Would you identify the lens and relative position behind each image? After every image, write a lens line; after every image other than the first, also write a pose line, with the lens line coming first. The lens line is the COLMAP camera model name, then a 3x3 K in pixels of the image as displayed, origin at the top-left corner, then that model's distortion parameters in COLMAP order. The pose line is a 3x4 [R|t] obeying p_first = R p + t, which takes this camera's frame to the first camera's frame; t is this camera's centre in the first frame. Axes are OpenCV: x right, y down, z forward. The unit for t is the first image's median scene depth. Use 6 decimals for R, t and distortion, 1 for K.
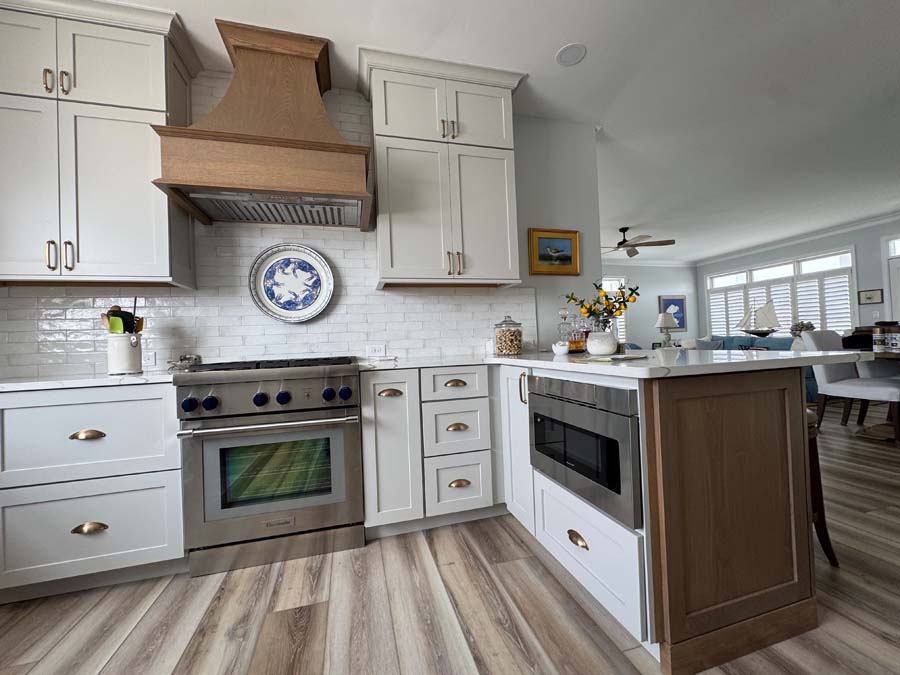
lens RADIAL K [[358.2, 0, 451.4], [0, 358.2, 338.6], [0, 0, 1]] dist [-0.002106, 0.000119]
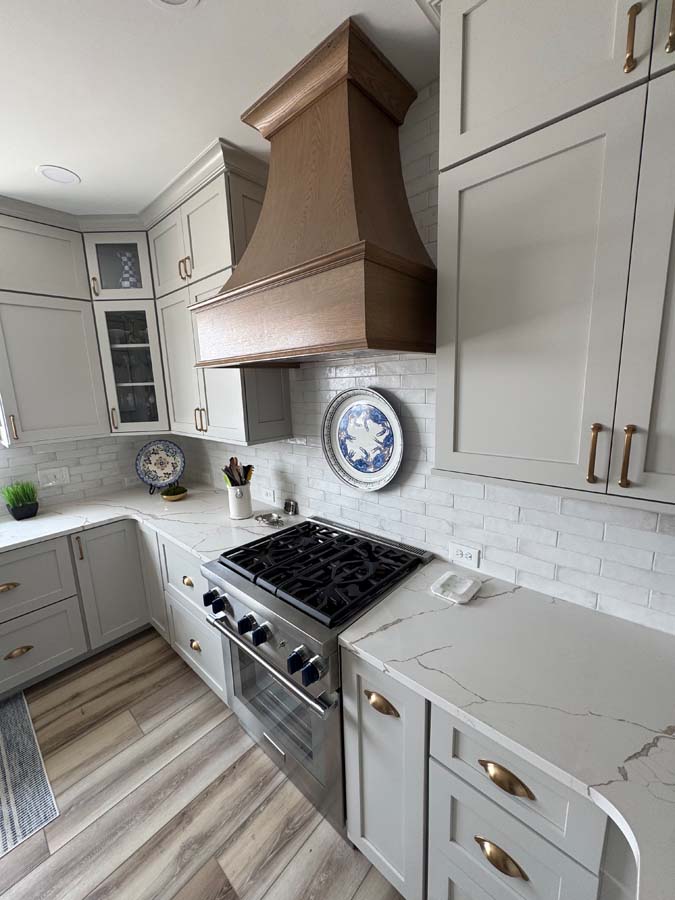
lens RADIAL K [[358.2, 0, 337.6], [0, 358.2, 449.1], [0, 0, 1]] dist [-0.002106, 0.000119]
pose [[0.538066, 0.176509, -0.824215, 0.159111], [0.020811, 0.974749, 0.222332, -0.304762], [0.842646, -0.136782, 0.520805, 0.560052]]
